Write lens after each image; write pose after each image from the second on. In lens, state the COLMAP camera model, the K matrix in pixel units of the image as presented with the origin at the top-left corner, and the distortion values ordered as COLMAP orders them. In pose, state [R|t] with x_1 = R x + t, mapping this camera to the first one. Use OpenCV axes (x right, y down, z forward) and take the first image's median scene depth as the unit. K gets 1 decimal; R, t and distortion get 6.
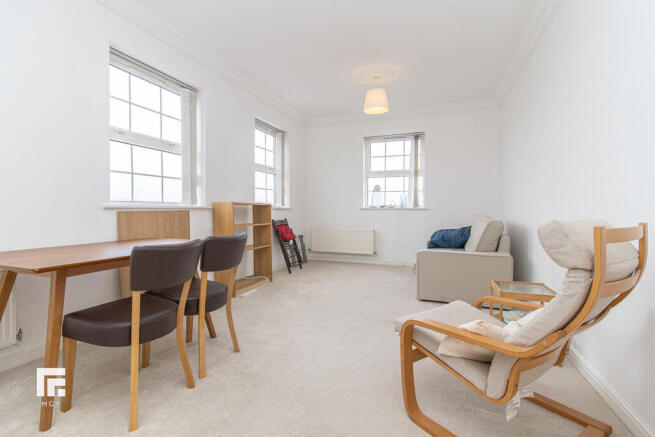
lens RADIAL K [[306.1, 0, 324.6], [0, 306.1, 217.5], [0, 0, 1]] dist [0.007915, 0.000448]
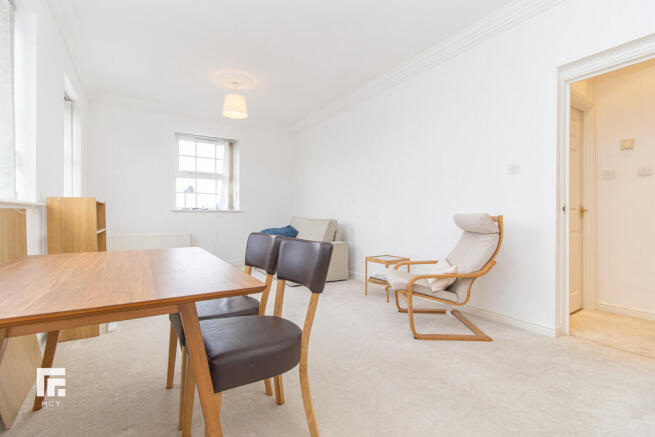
lens RADIAL K [[306.1, 0, 324.6], [0, 306.1, 217.5], [0, 0, 1]] dist [0.007915, 0.000448]
pose [[0.613029, -0.007777, 0.790022, -0.348164], [0.020036, 0.999783, -0.005705, 0.005377], [-0.789806, 0.019326, 0.613052, 0.104089]]
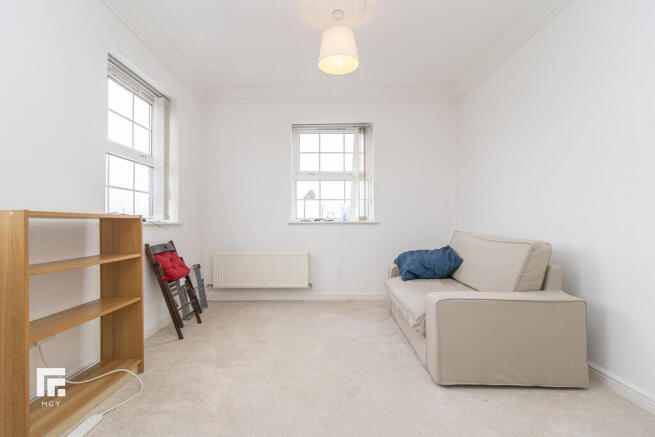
lens RADIAL K [[306.1, 0, 324.6], [0, 306.1, 217.5], [0, 0, 1]] dist [0.007915, 0.000448]
pose [[0.937884, -0.000551, 0.346949, -0.054553], [0.015422, 0.999077, -0.040102, -0.012991], [-0.346607, 0.042962, 0.937026, 0.333930]]
